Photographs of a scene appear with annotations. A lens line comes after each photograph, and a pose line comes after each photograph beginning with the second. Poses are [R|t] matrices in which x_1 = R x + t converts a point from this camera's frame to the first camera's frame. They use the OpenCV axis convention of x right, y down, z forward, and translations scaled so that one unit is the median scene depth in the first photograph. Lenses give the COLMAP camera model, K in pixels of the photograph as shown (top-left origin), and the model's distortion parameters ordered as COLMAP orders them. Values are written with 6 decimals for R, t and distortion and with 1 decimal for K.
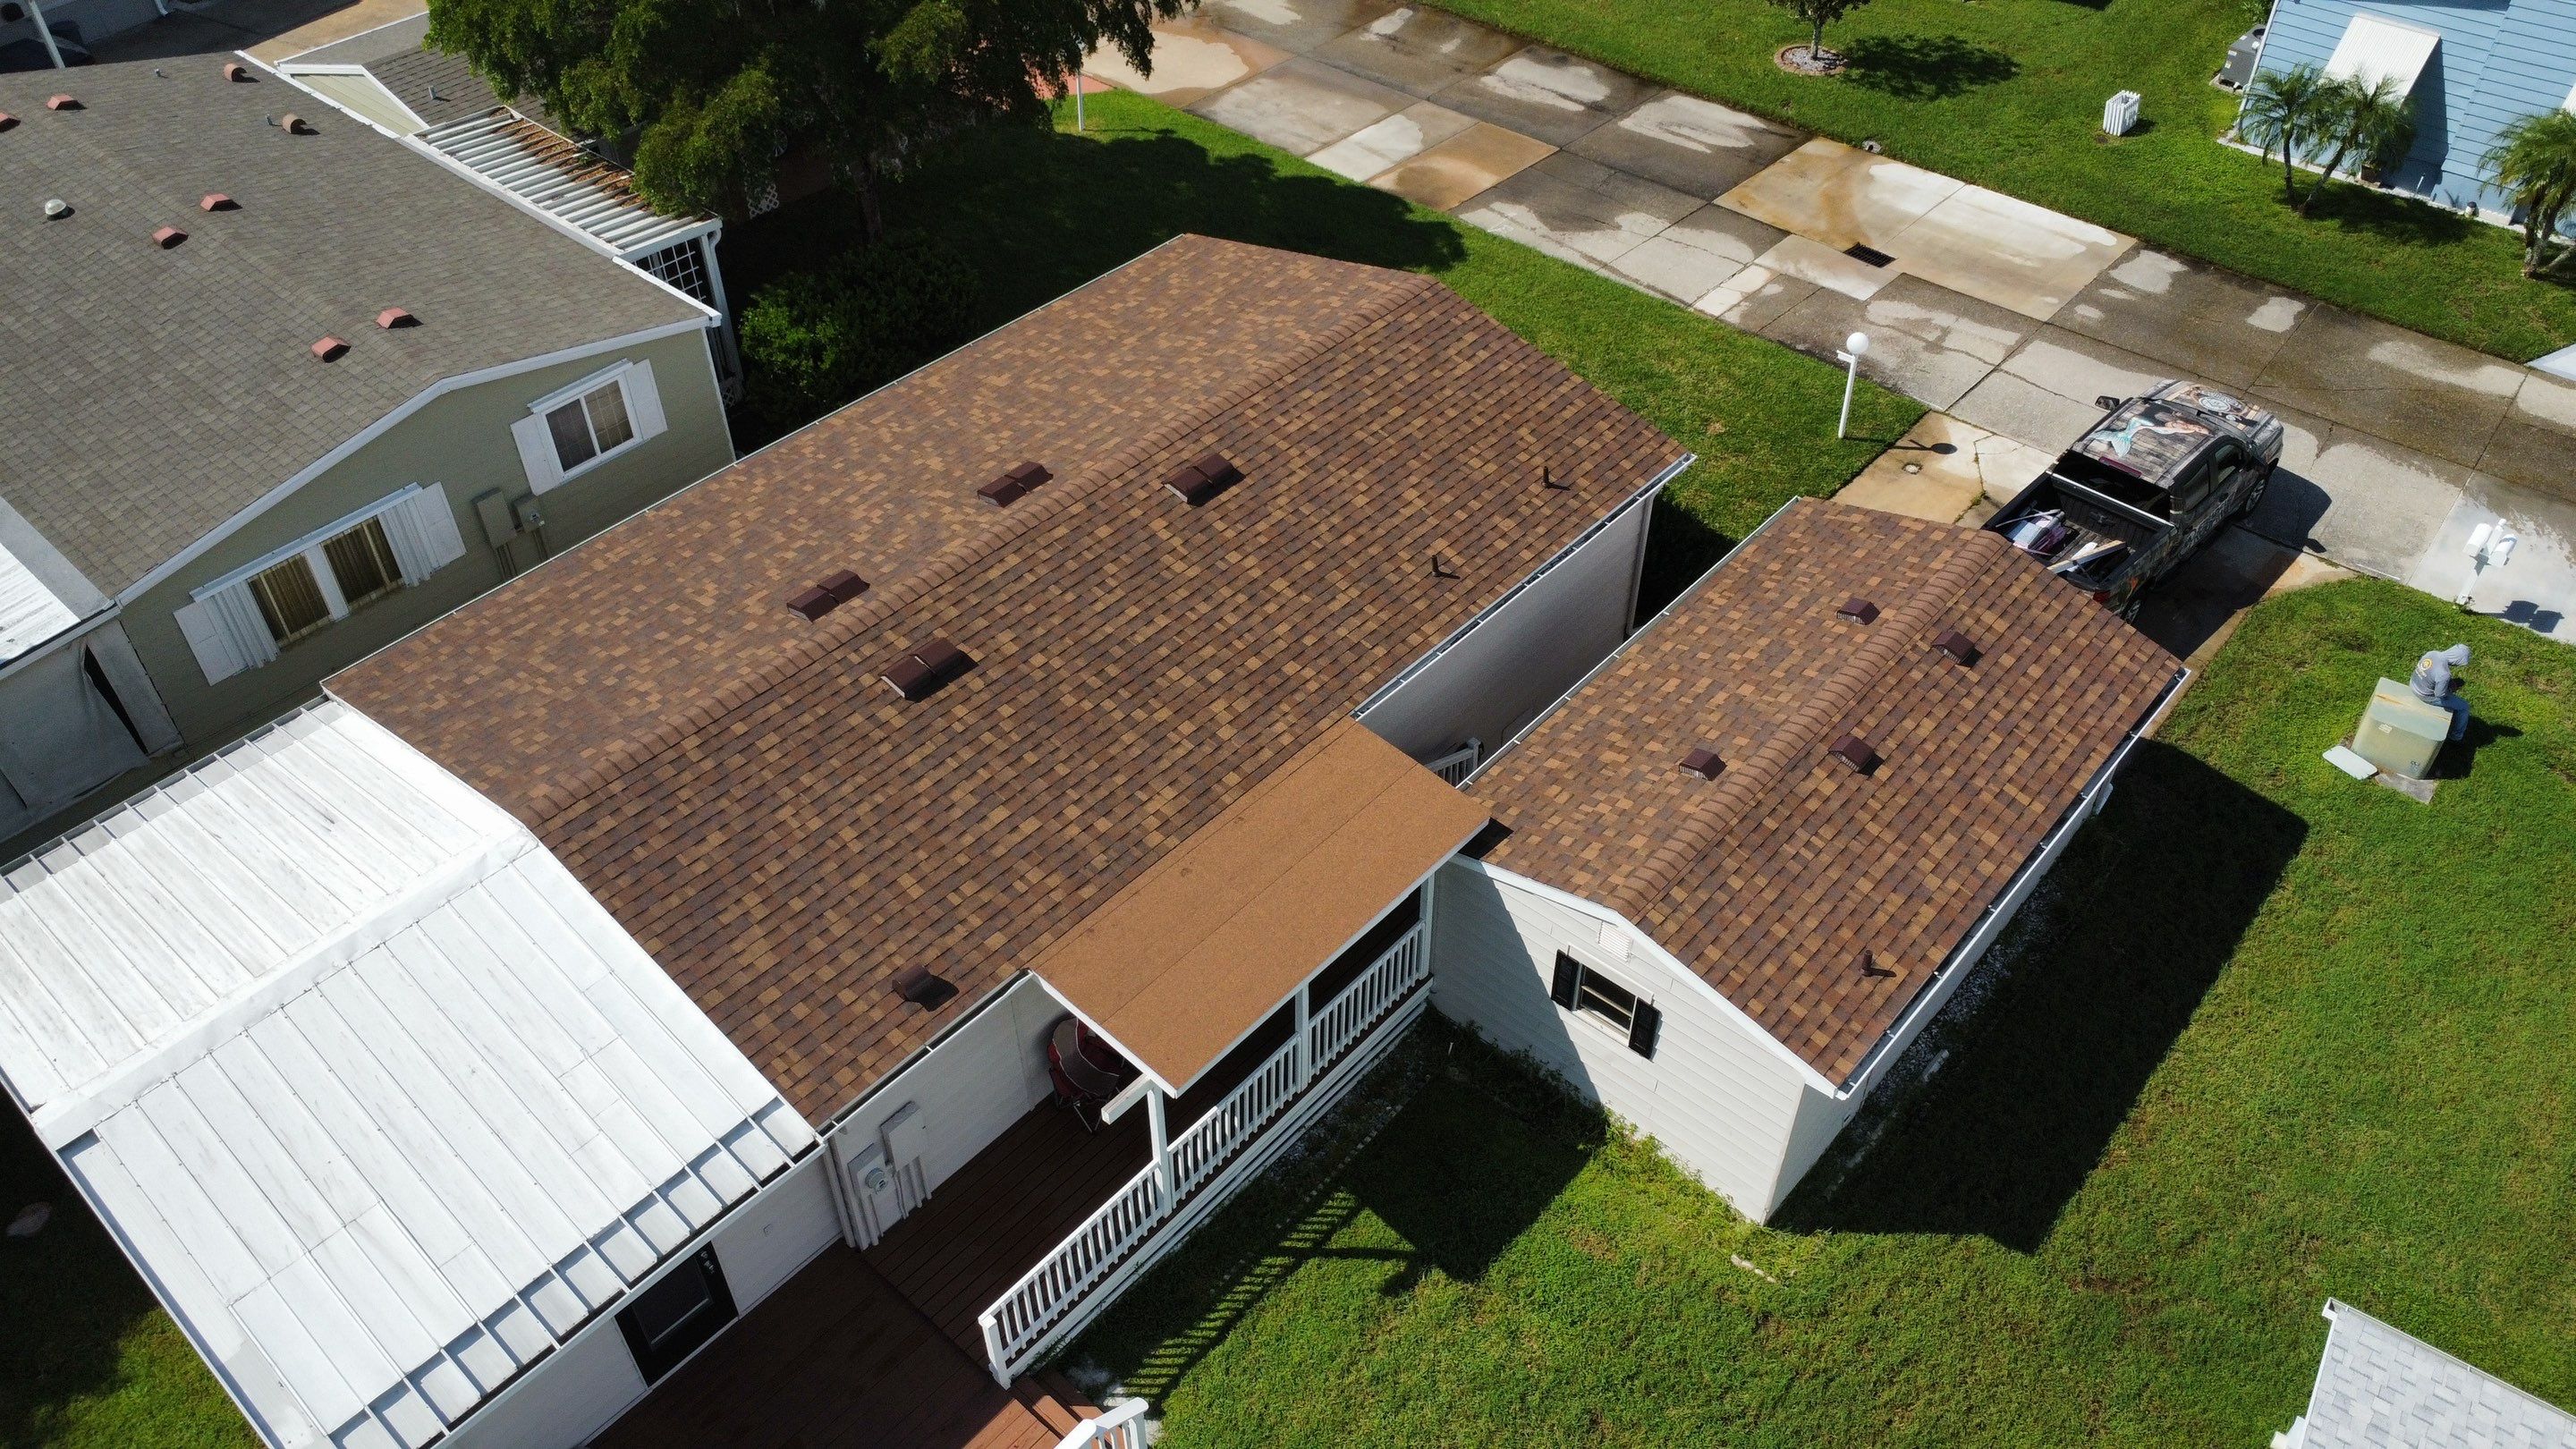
lens RADIAL K [[1867.0, 0, 1280.8], [0, 1867.0, 721.9], [0, 0, 1]] dist [-0.025247, -0.013467]
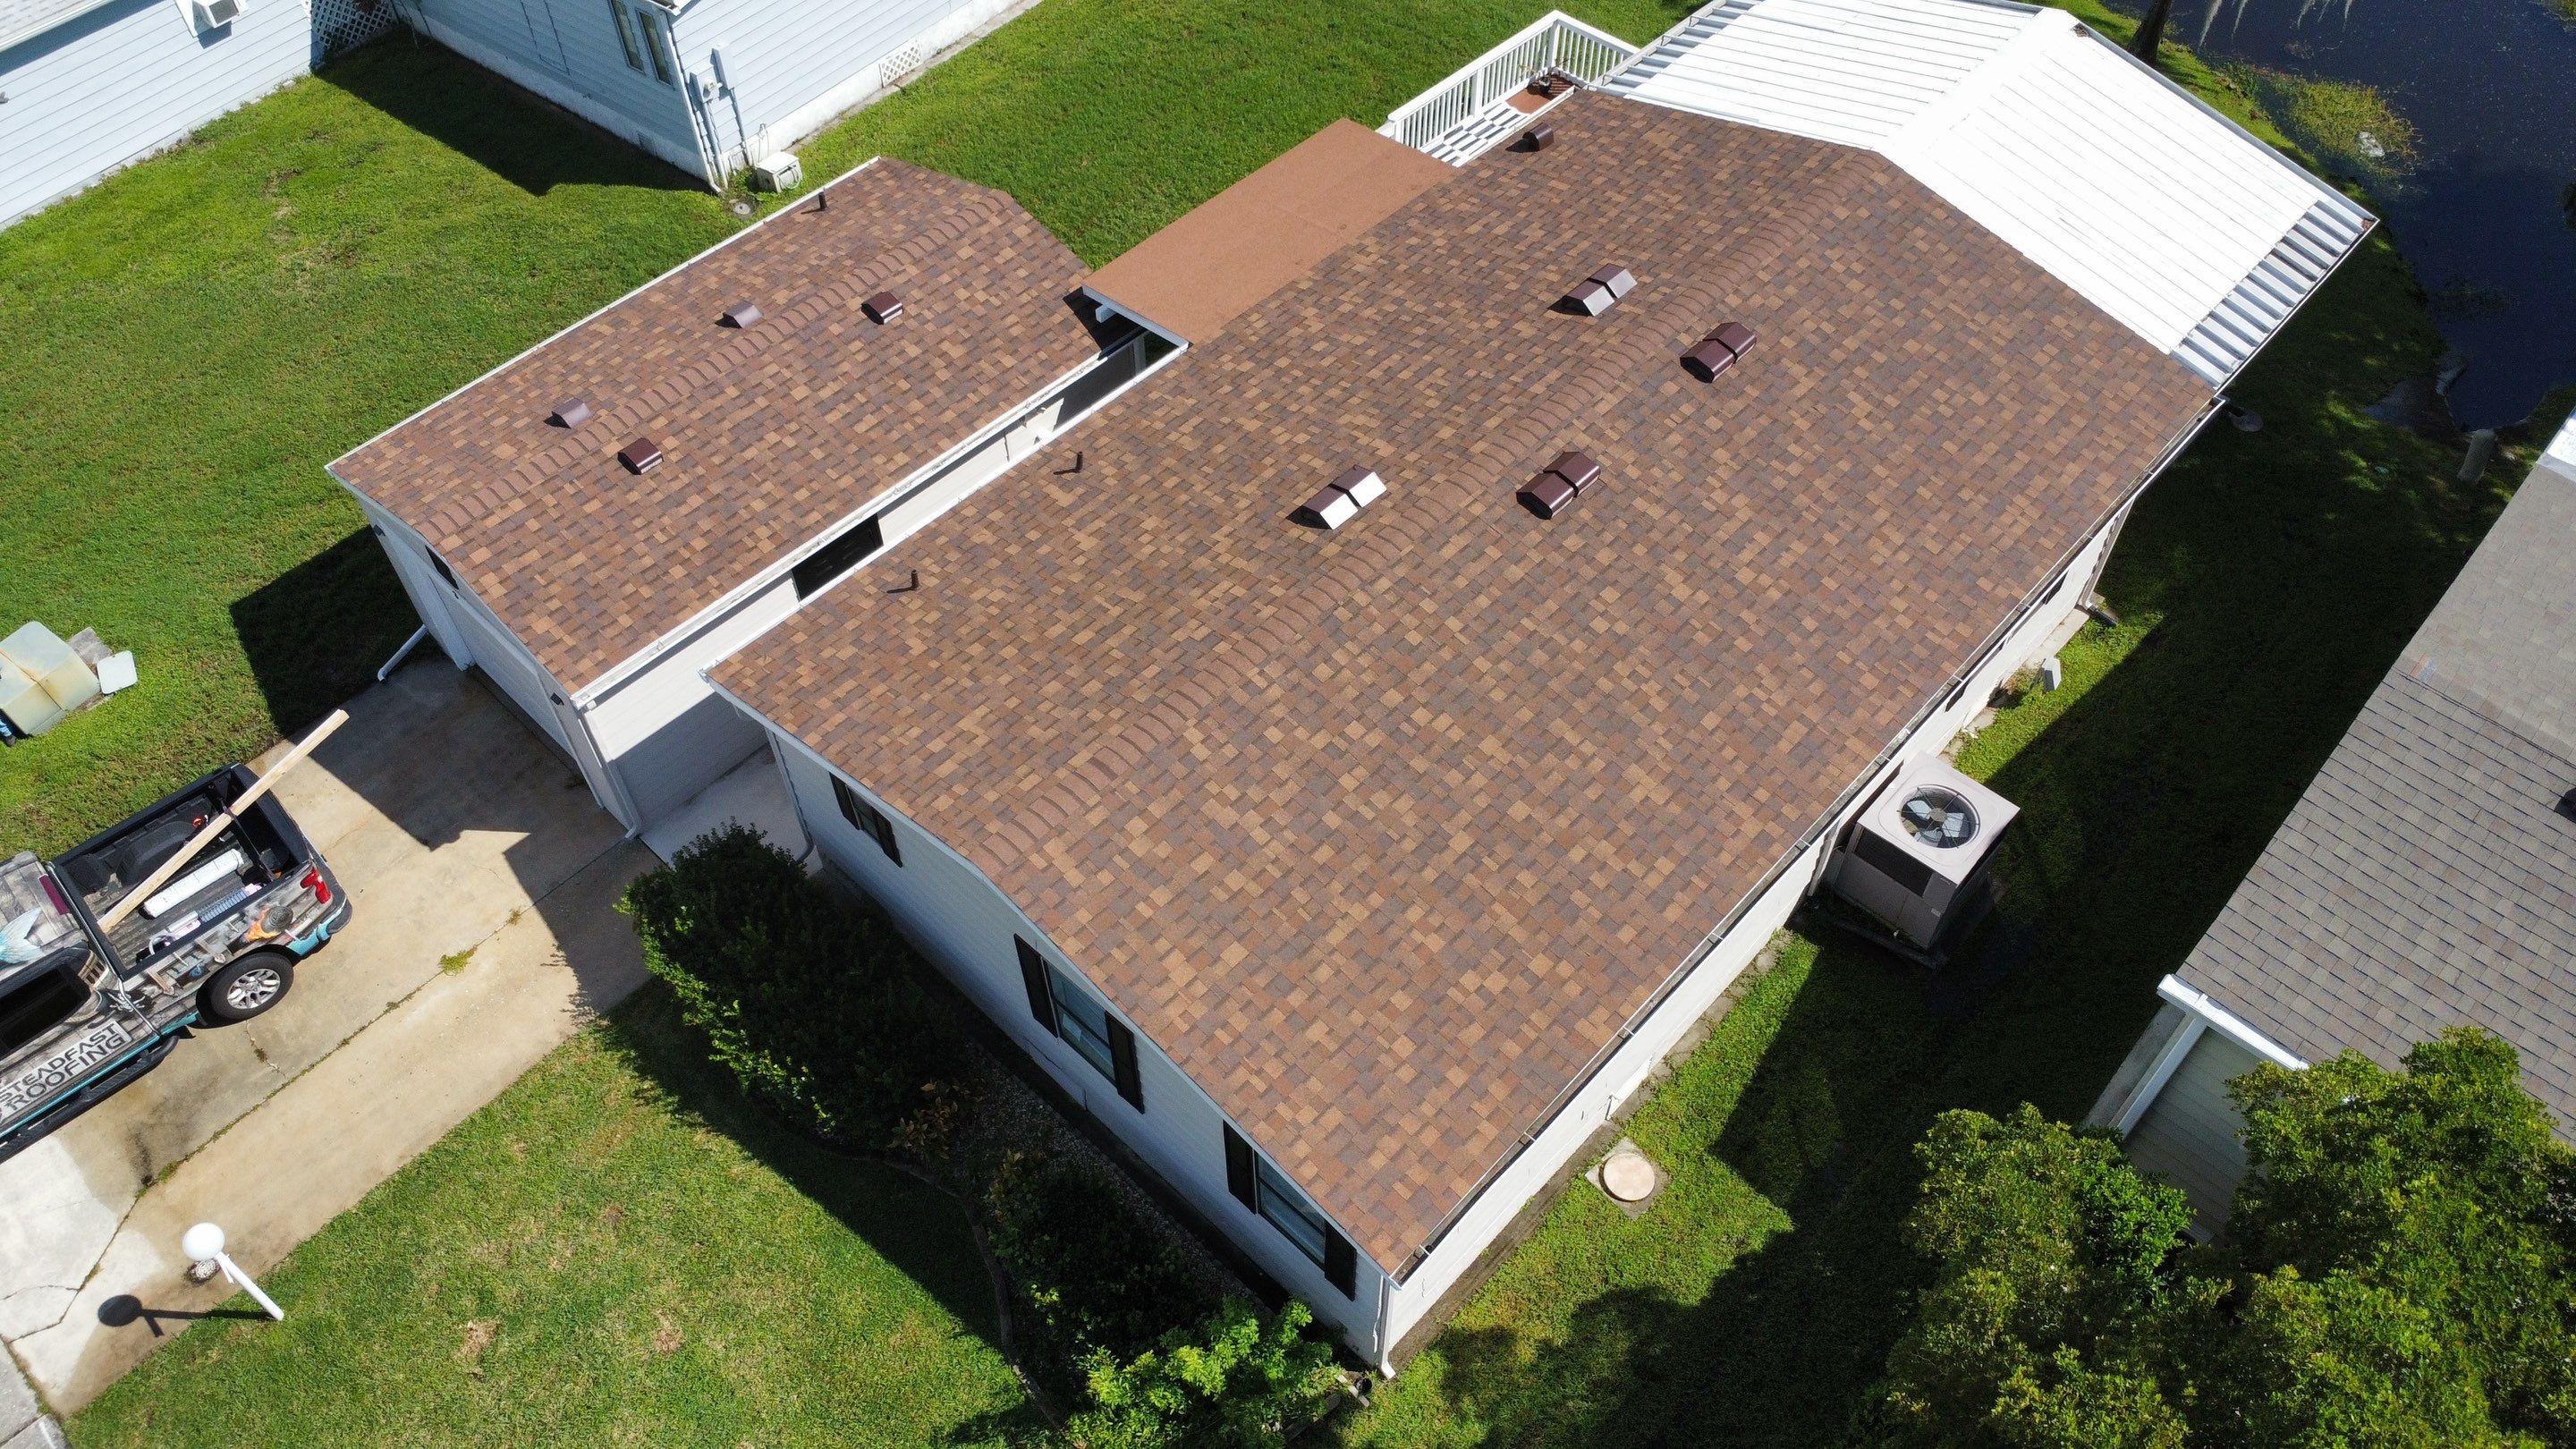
lens RADIAL K [[1867.0, 0, 1281.2], [0, 1867.0, 724.3], [0, 0, 1]] dist [-0.025247, -0.013467]
pose [[-0.999472, -0.011616, 0.030331, -0.045186], [0.030911, -0.053517, 0.998088, -1.015422], [-0.009970, 0.998499, 0.053848, 1.103055]]
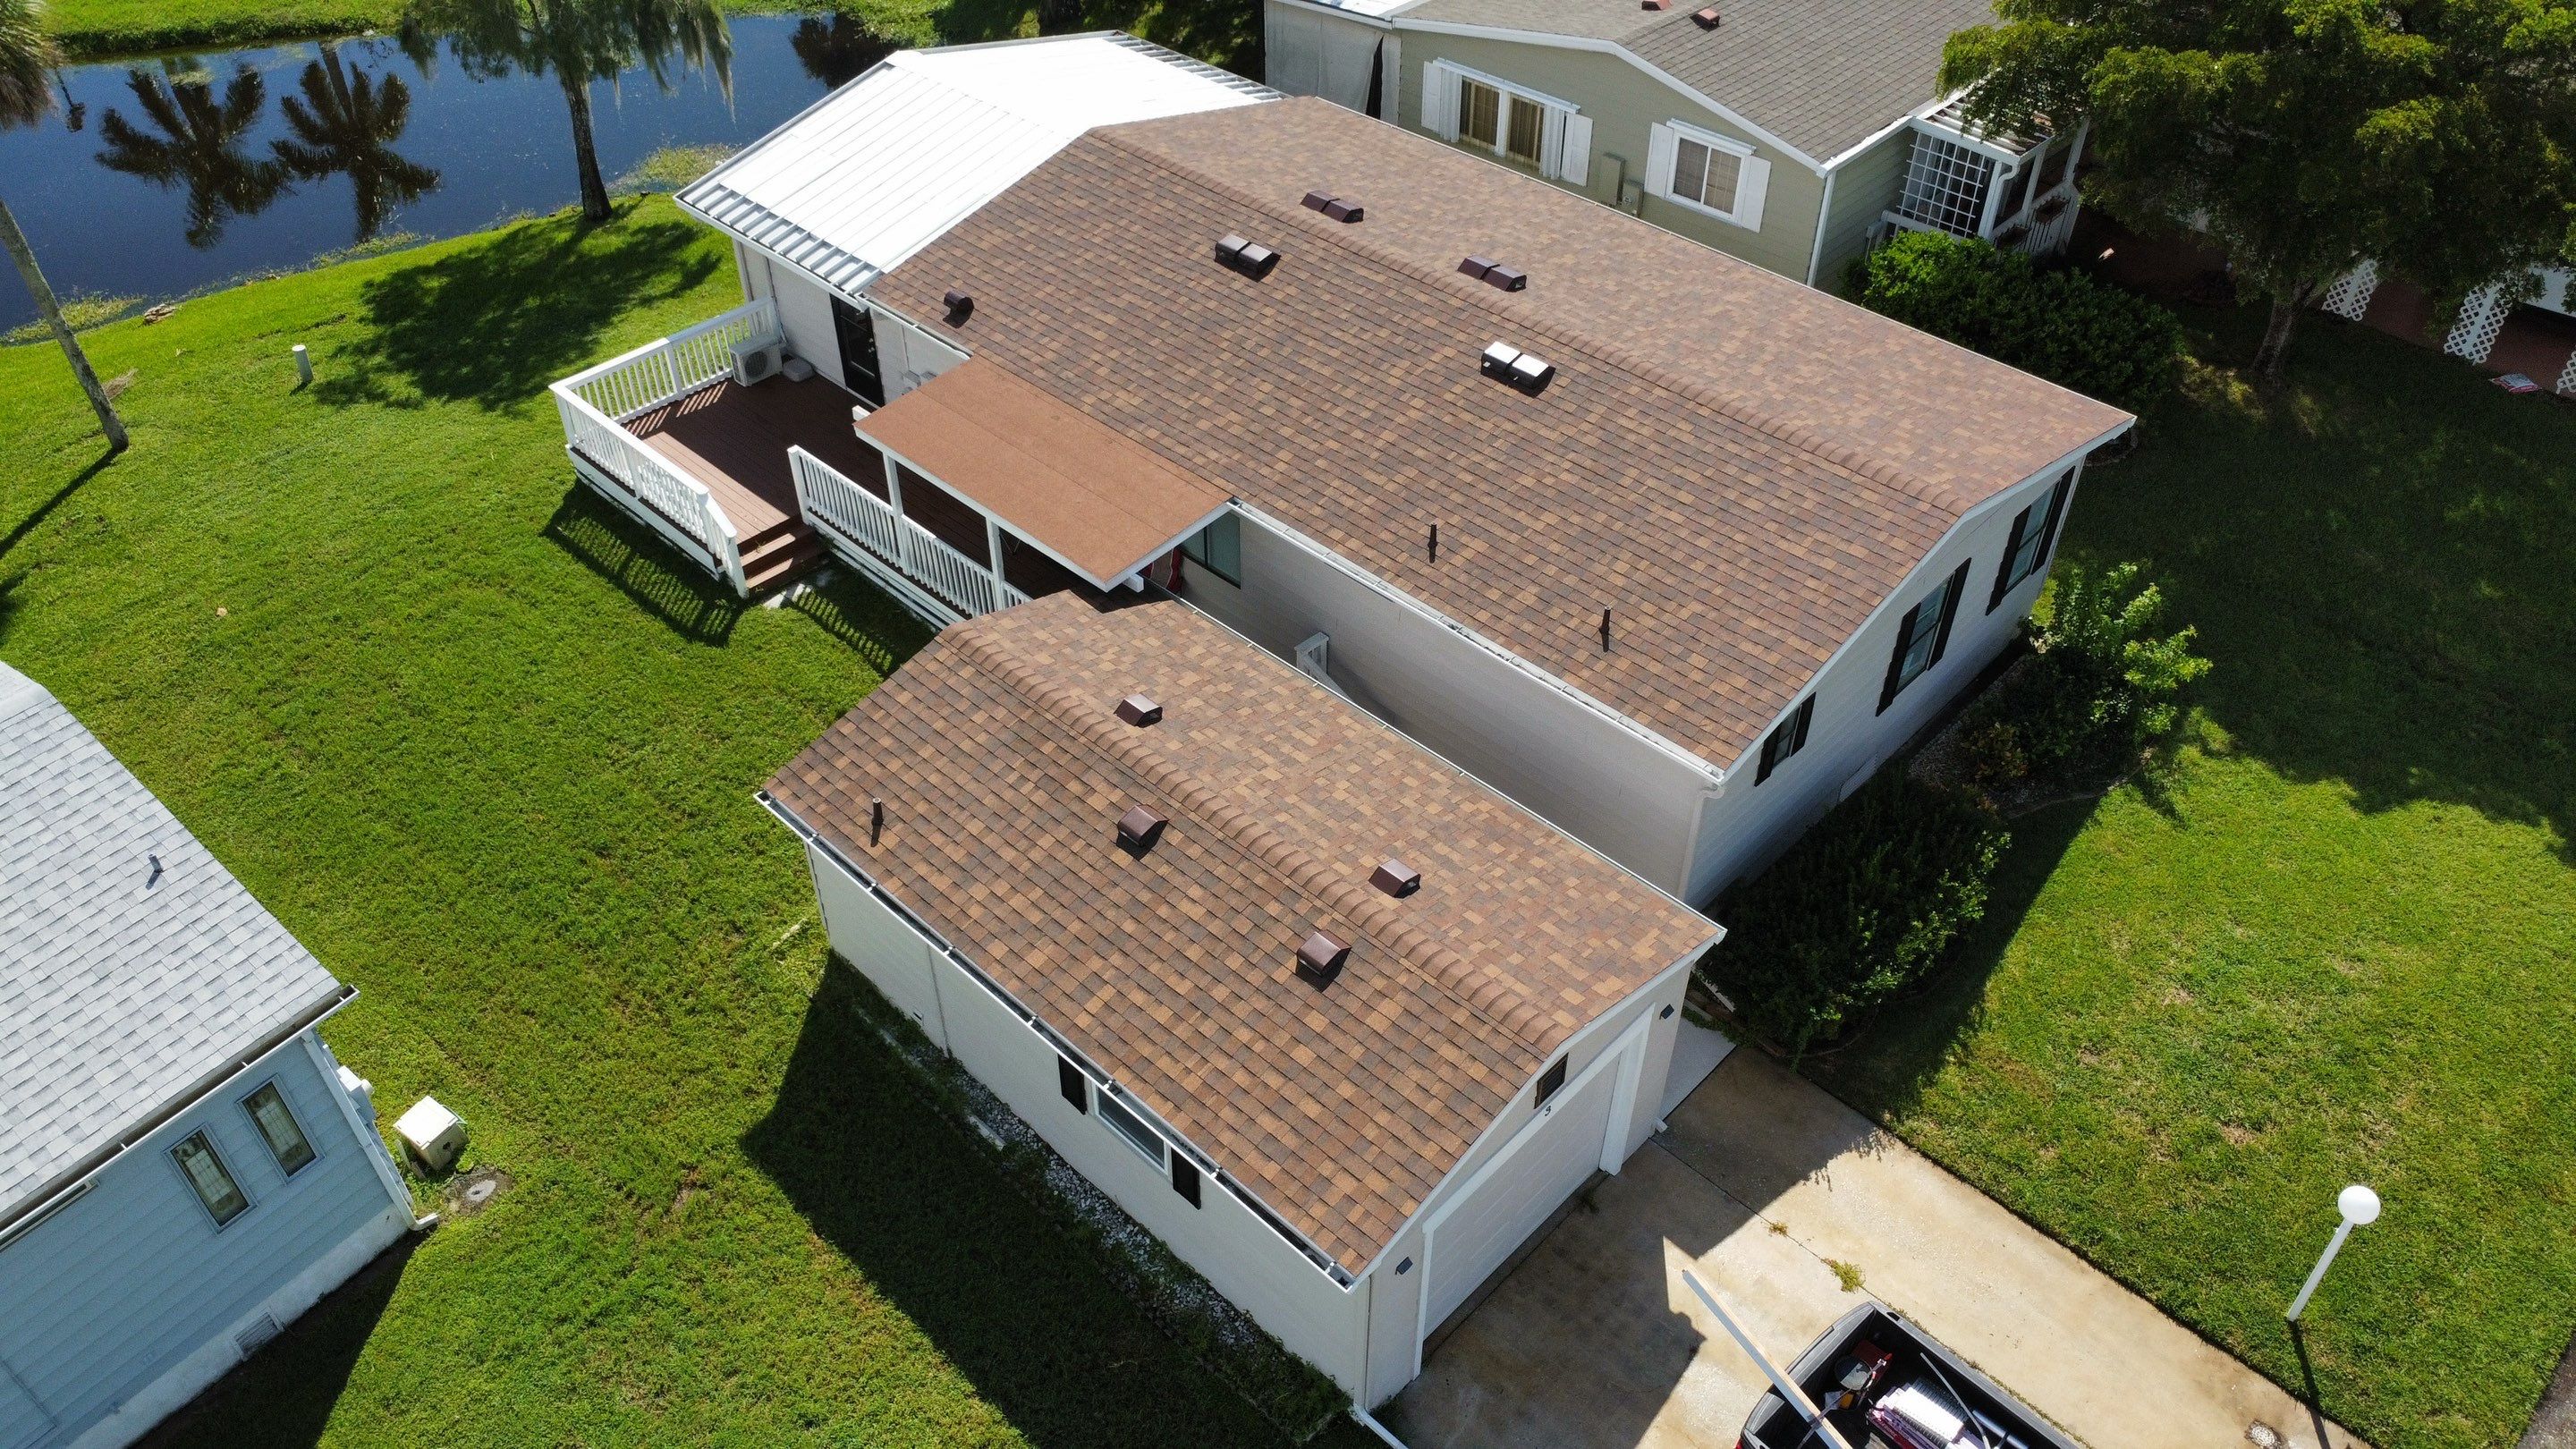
lens RADIAL K [[1867.0, 0, 1280.2], [0, 1867.0, 725.3], [0, 0, 1]] dist [-0.025247, -0.013467]
pose [[-0.039062, 0.665951, -0.744972, 0.876543], [-0.667547, 0.537373, 0.515374, -0.479256], [0.743542, 0.517436, 0.423563, 0.605122]]
